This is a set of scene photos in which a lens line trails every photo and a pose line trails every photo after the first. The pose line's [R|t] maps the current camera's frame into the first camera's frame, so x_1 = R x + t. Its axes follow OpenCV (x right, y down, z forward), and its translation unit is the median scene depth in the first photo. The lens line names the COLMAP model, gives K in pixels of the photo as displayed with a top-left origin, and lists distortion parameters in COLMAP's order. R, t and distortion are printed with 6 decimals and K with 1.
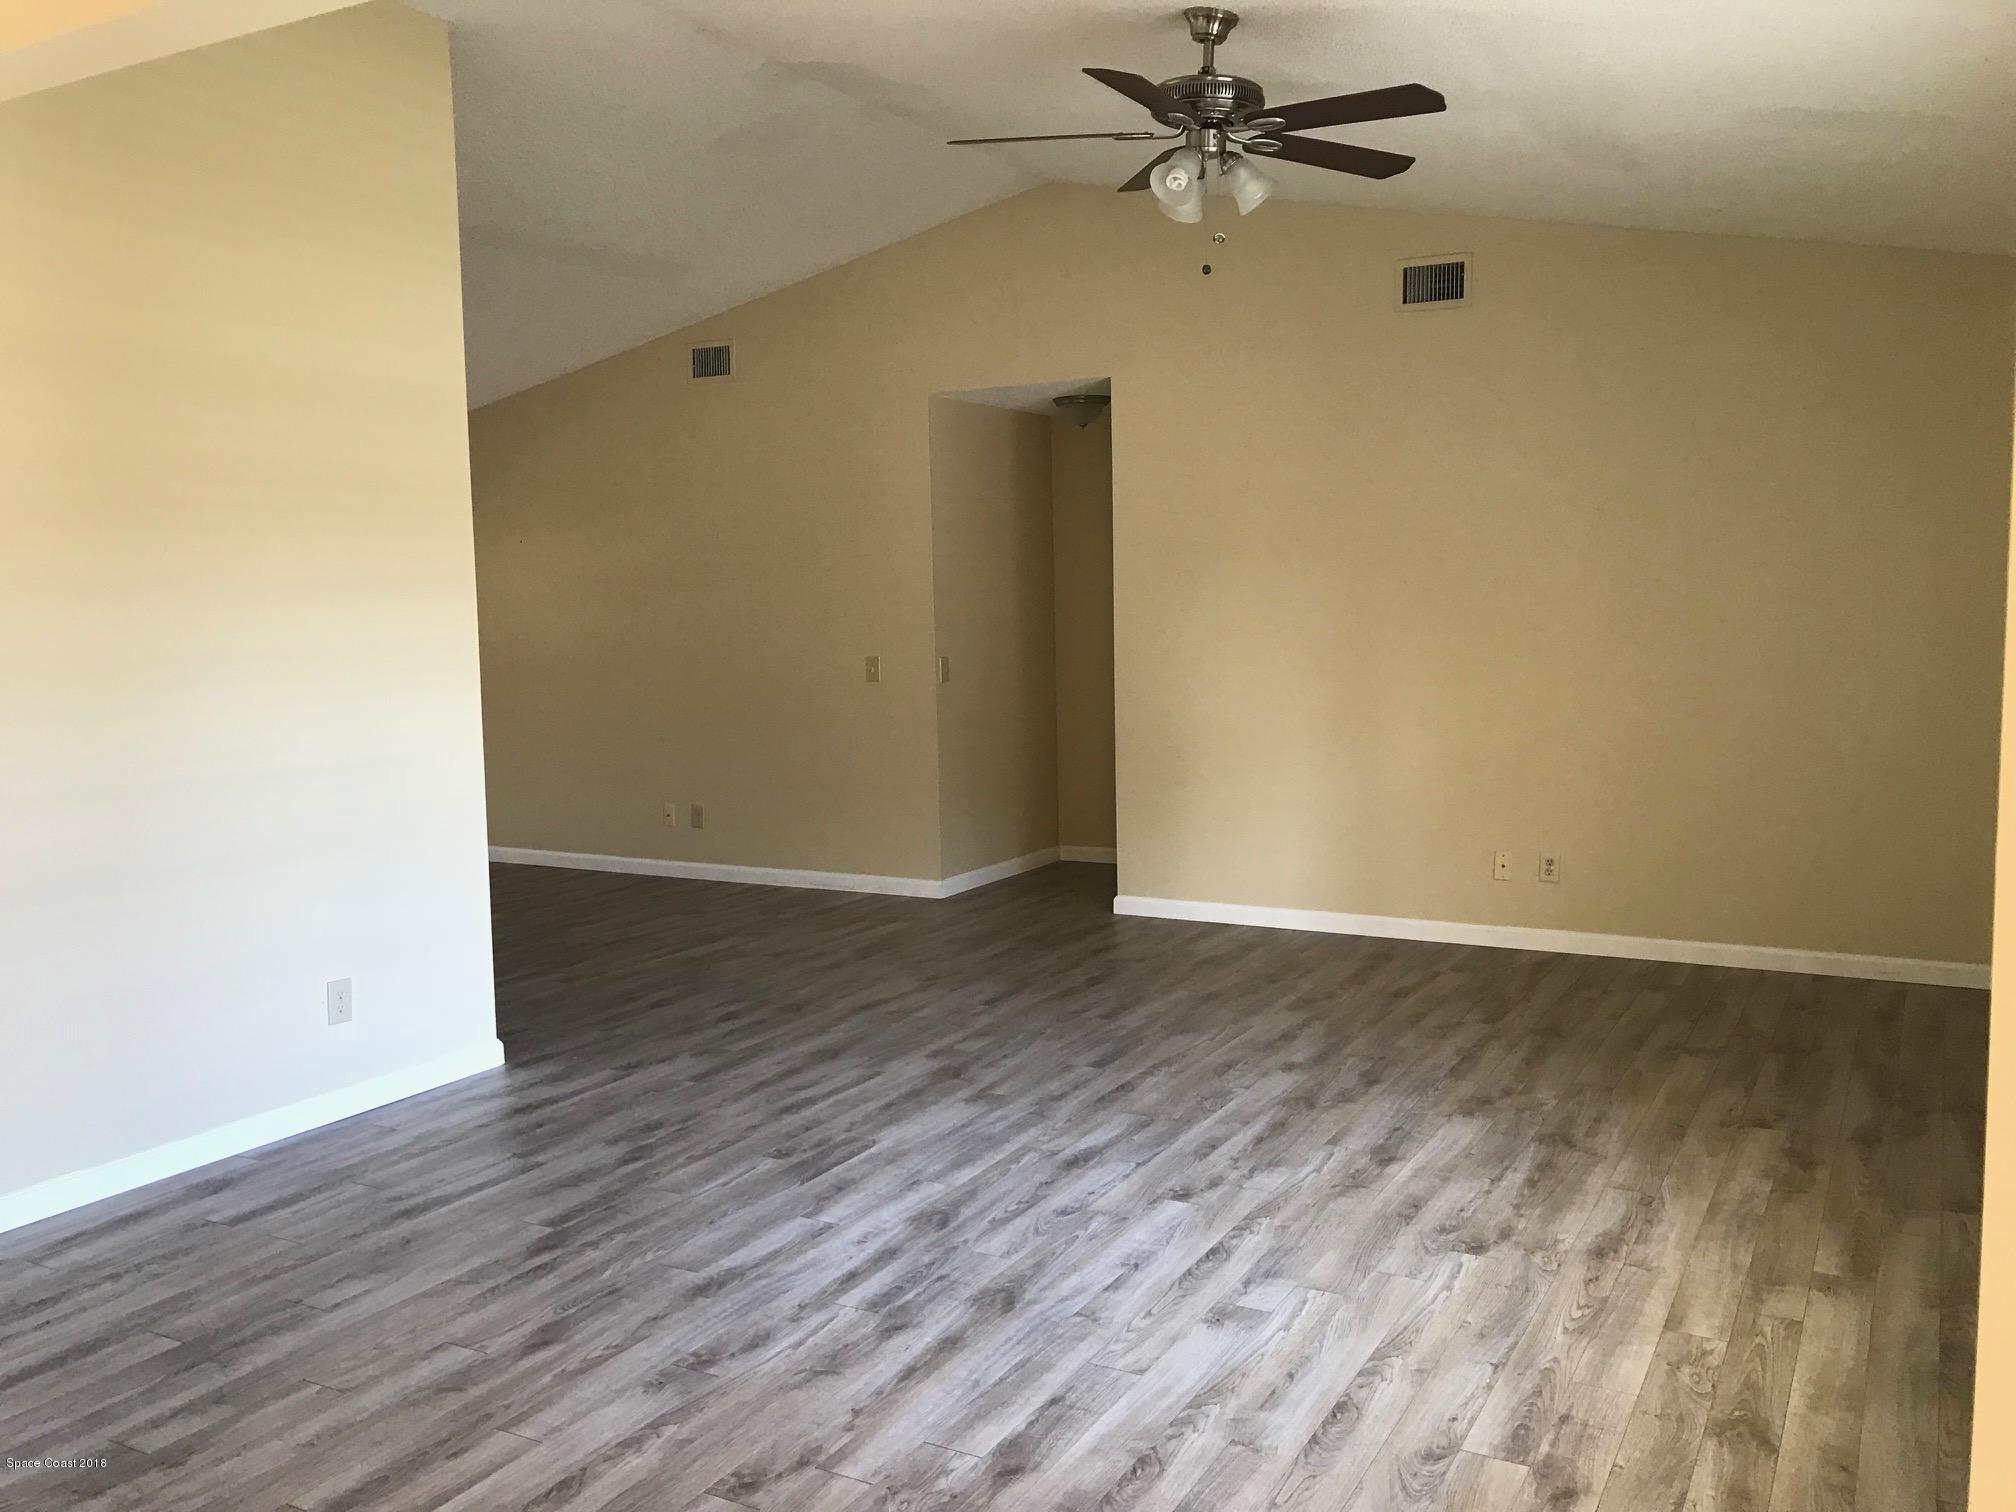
lens RADIAL K [[1661.9, 0, 1008.0], [0, 1661.9, 756.0], [0, 0, 1]] dist [0.087686, -0.212437]
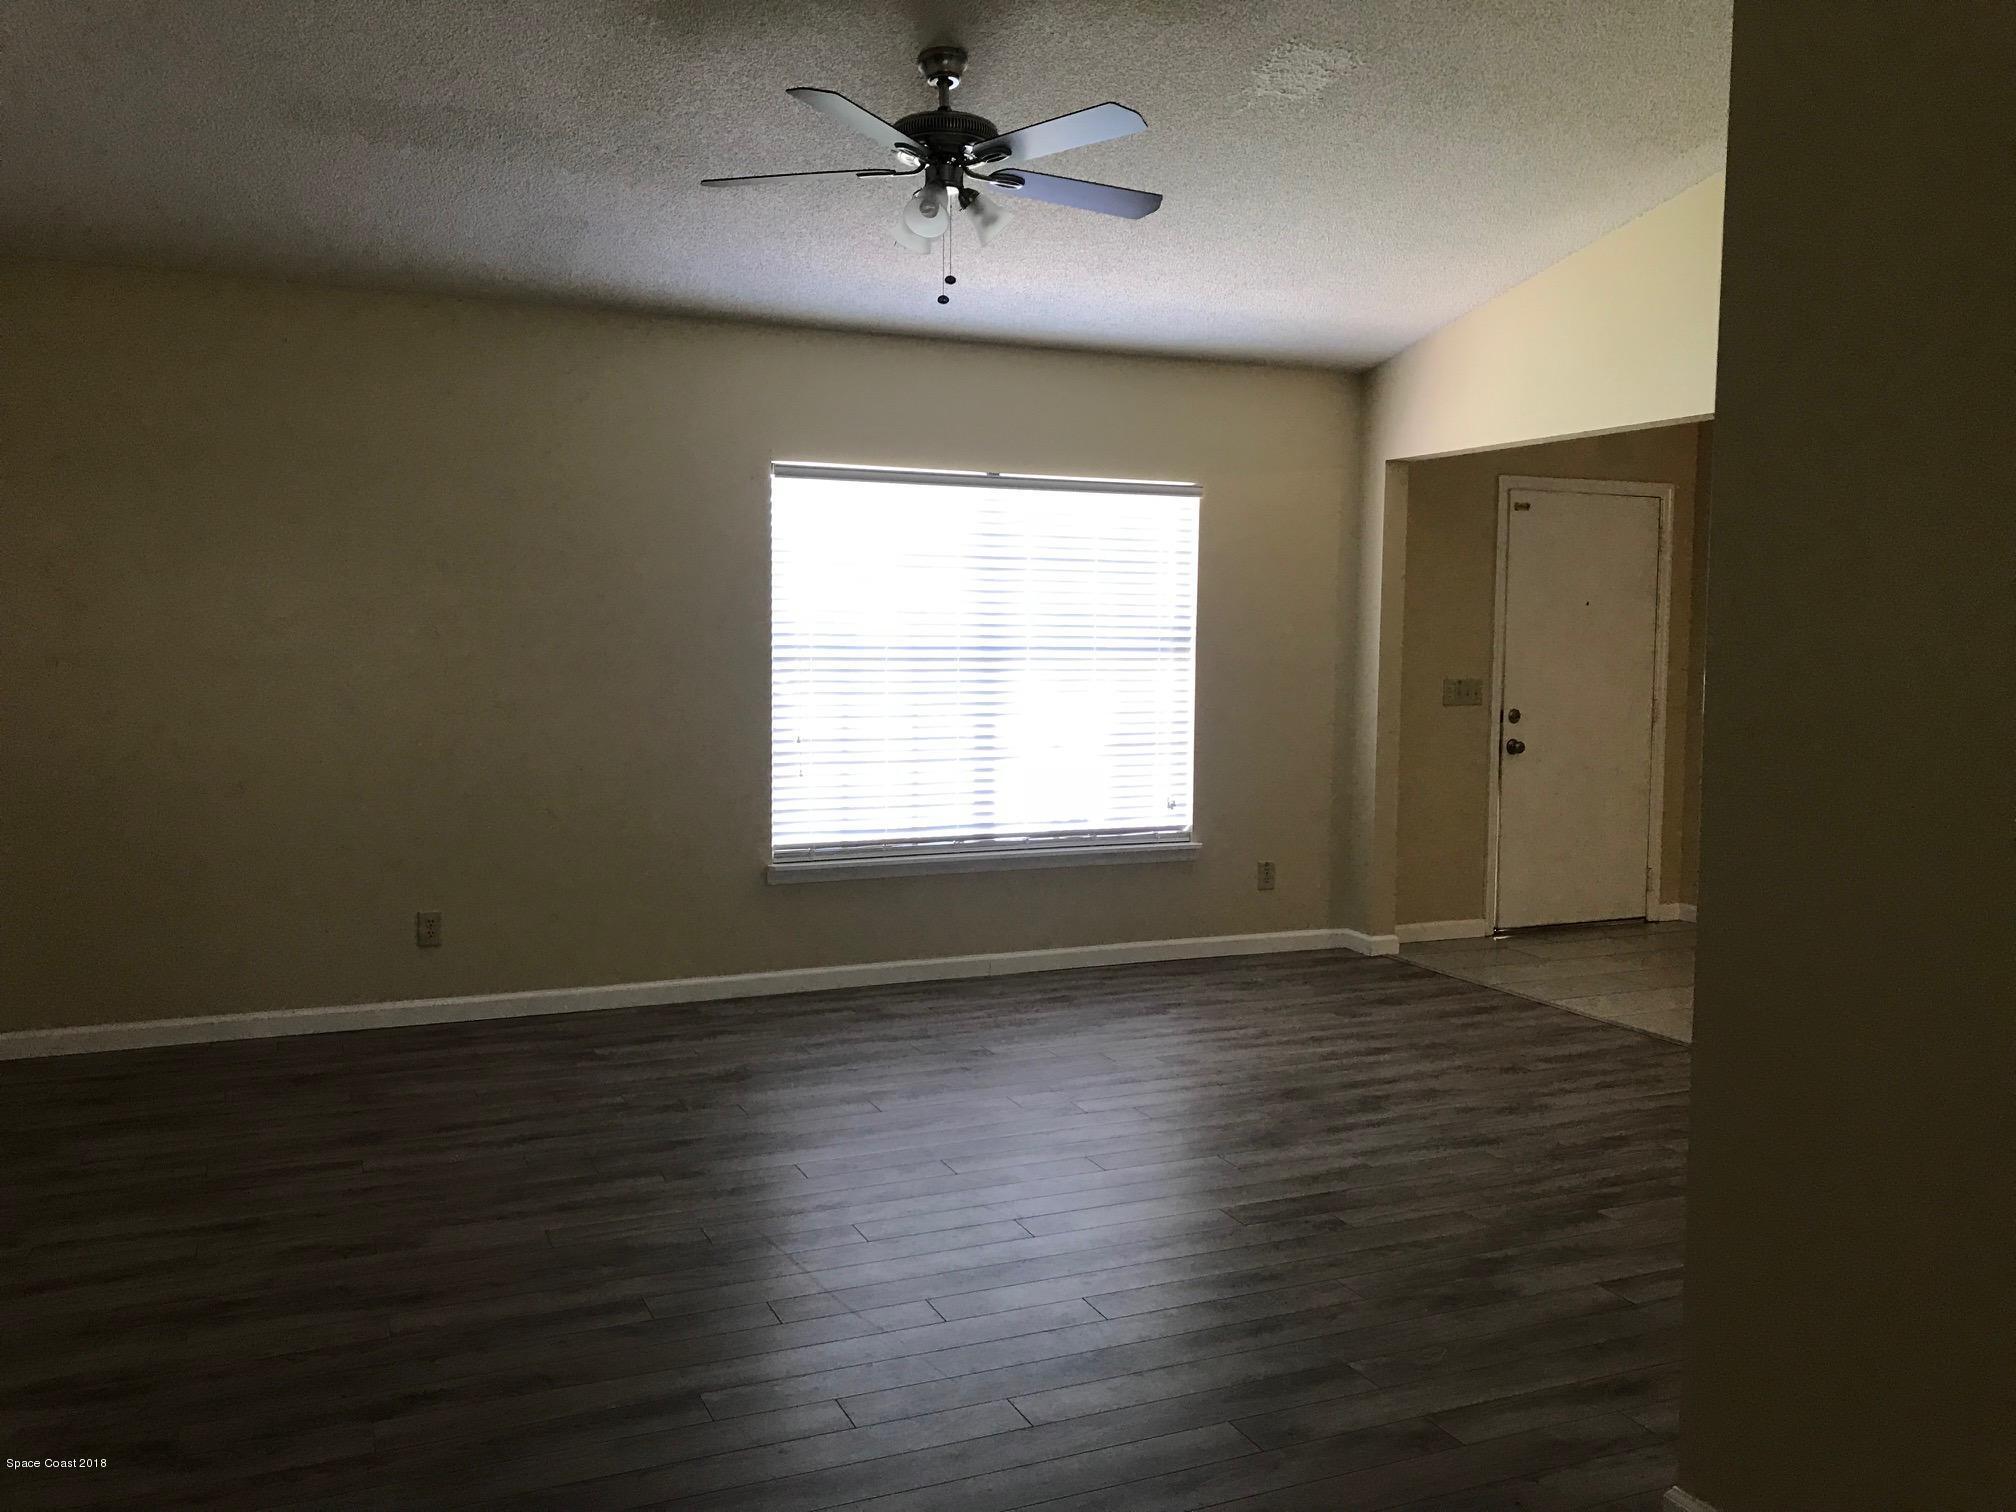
lens RADIAL K [[1661.9, 0, 1008.0], [0, 1661.9, 756.0], [0, 0, 1]] dist [0.087686, -0.212437]
pose [[-0.801380, -0.034171, 0.597179, -0.569330], [0.062258, 0.988180, 0.140090, -0.161382], [-0.594907, 0.149444, -0.789780, 1.927197]]
